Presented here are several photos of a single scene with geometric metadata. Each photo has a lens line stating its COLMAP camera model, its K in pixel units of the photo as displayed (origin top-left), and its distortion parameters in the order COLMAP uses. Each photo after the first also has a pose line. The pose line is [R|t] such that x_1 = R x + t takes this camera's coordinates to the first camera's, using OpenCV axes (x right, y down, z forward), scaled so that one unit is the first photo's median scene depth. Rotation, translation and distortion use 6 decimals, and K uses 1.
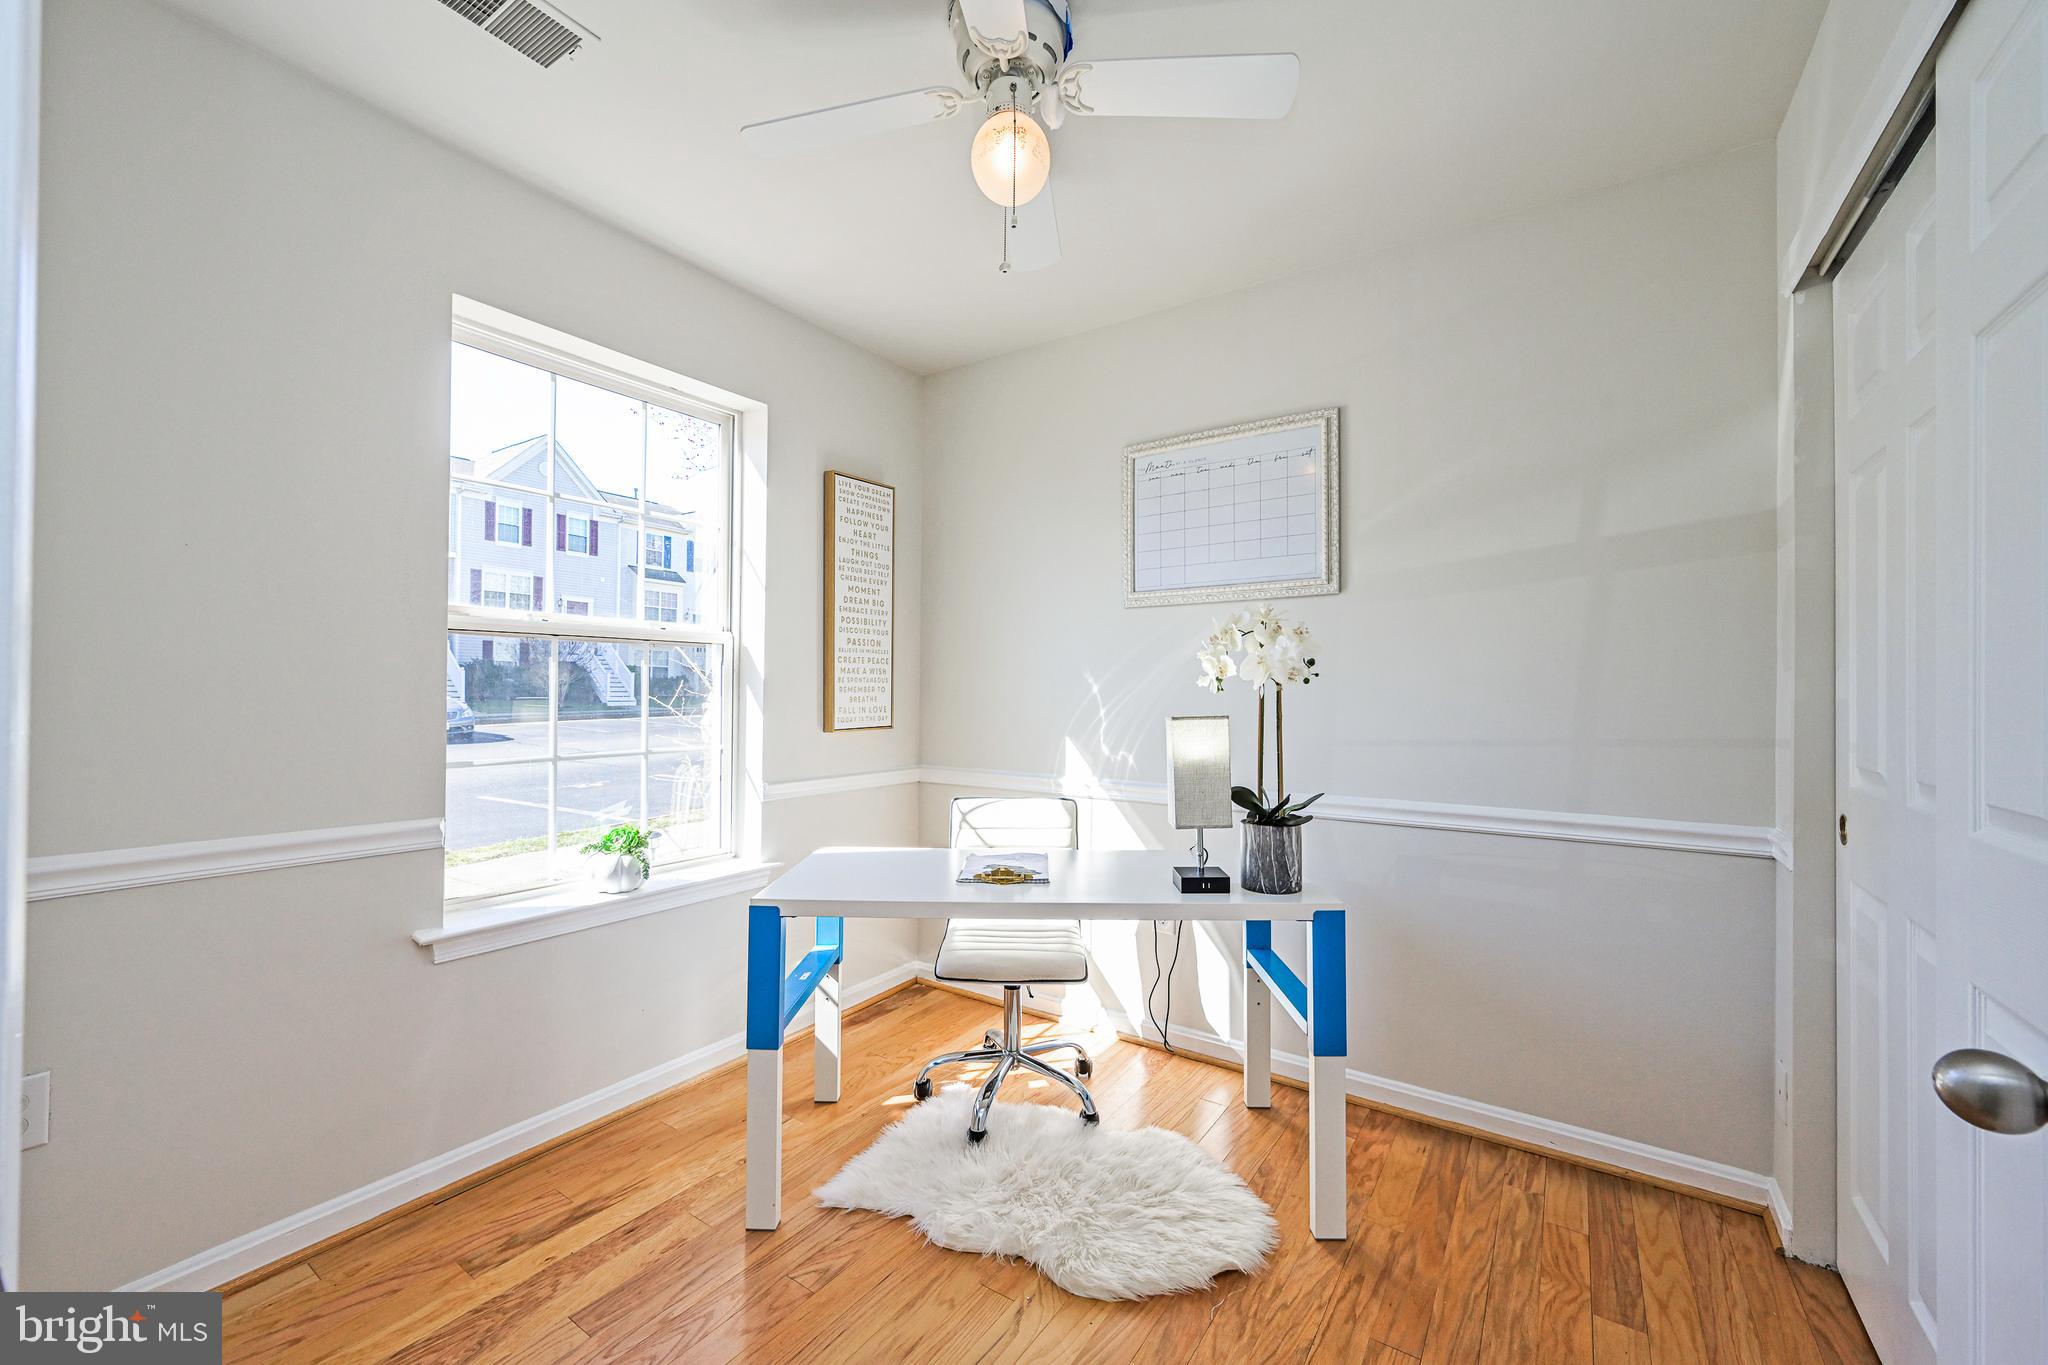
lens RADIAL K [[802.4, 0, 1024.8], [0, 802.4, 685.9], [0, 0, 1]] dist [-0.001376, 0.000069]
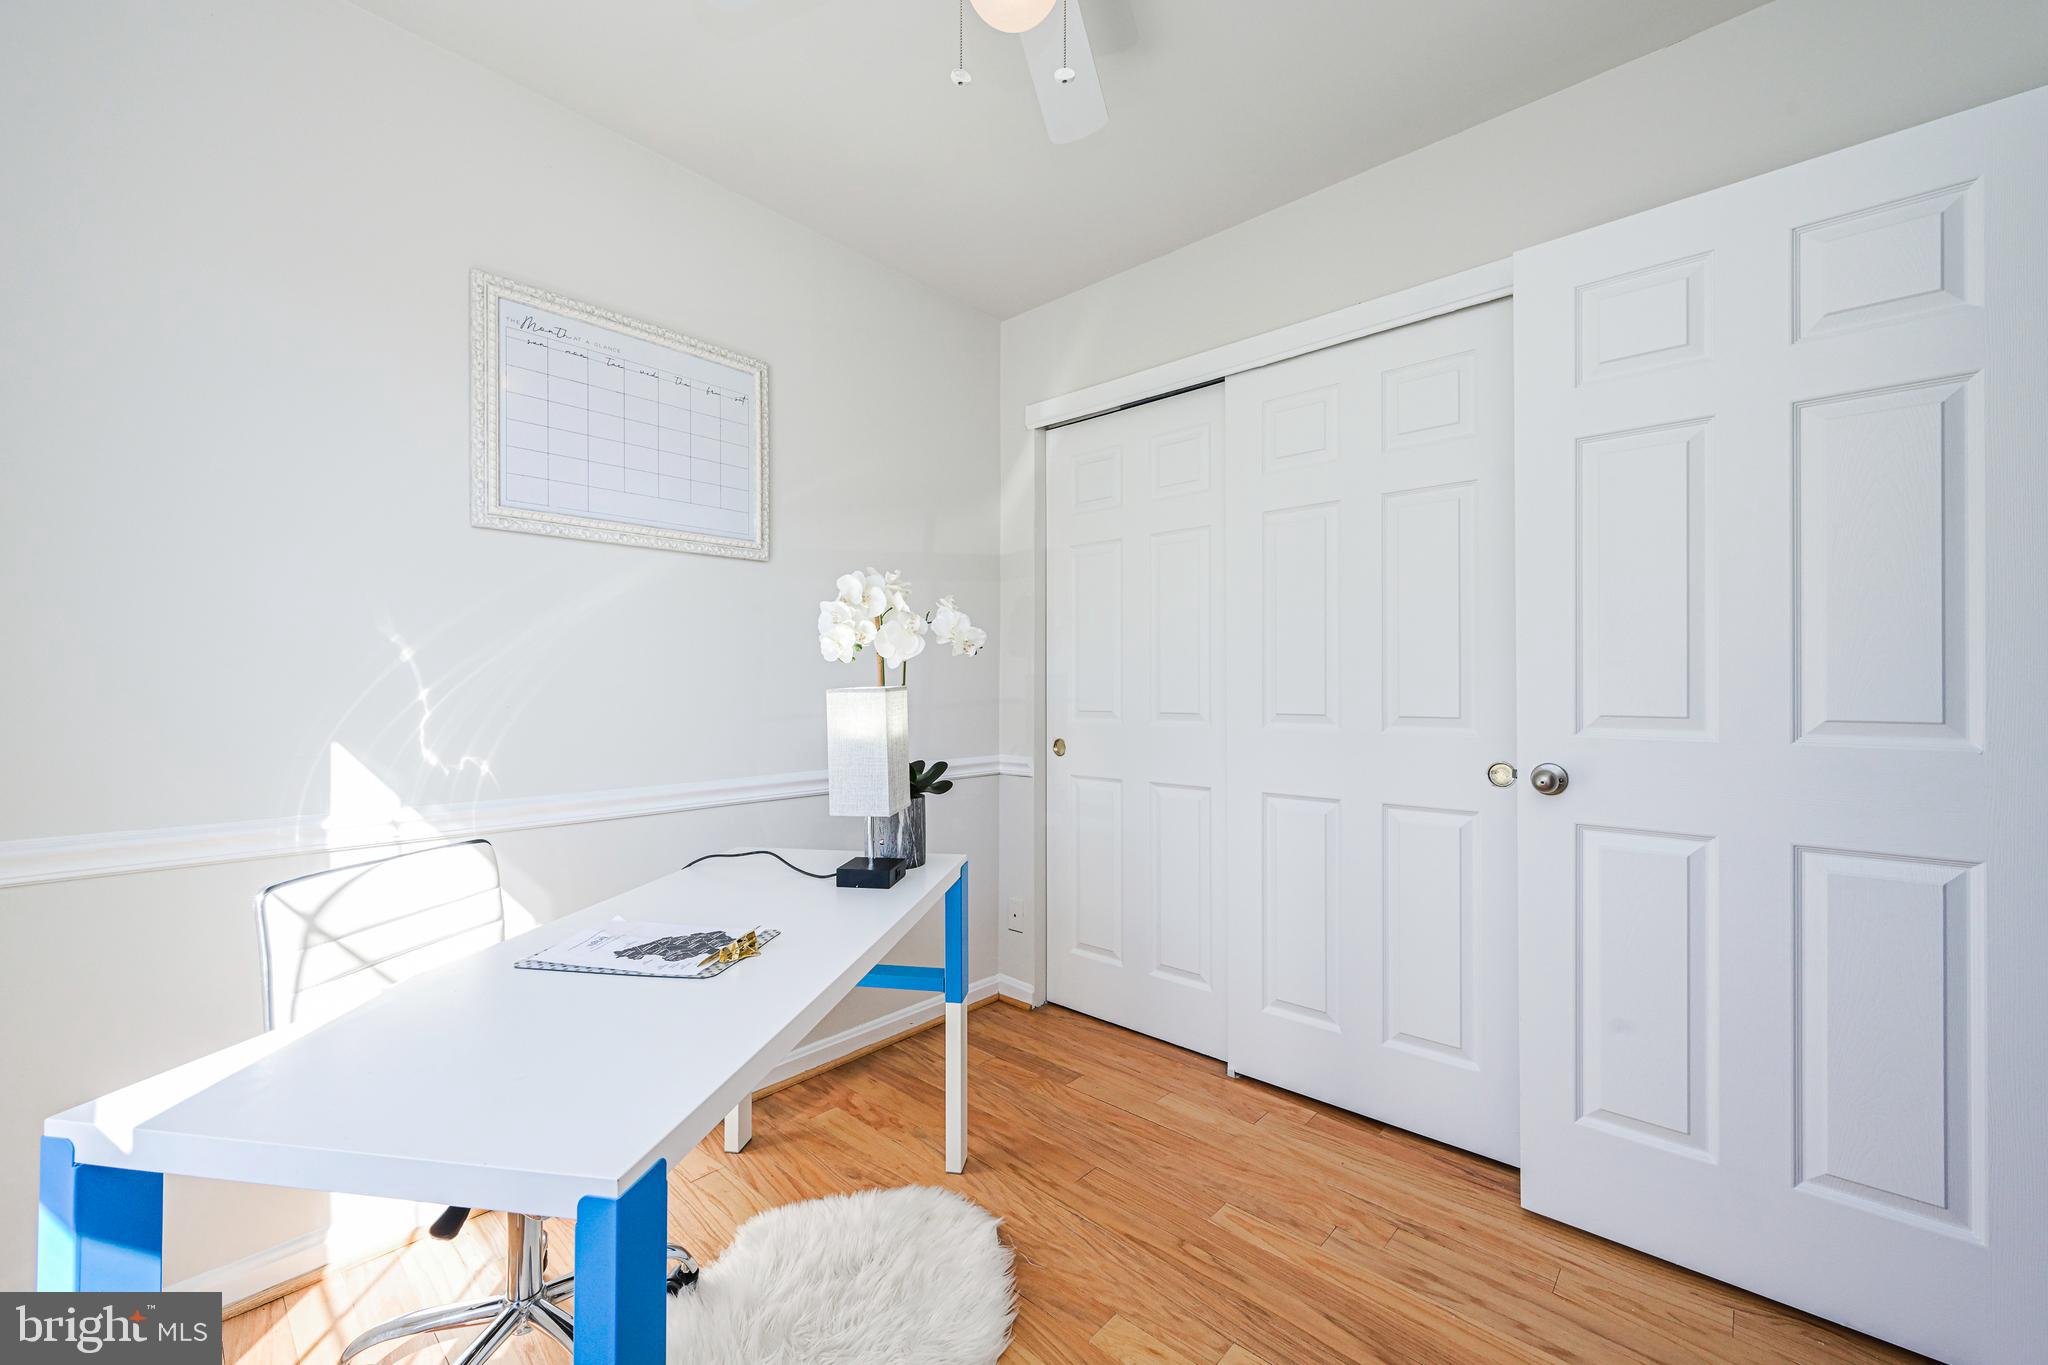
lens RADIAL K [[802.4, 0, 1024.8], [0, 802.4, 685.9], [0, 0, 1]] dist [-0.001376, 0.000069]
pose [[0.145811, -0.003042, 0.989308, -0.558111], [-0.003711, 0.999987, 0.003622, 0.030147], [-0.989305, -0.004199, 0.145798, 0.626113]]
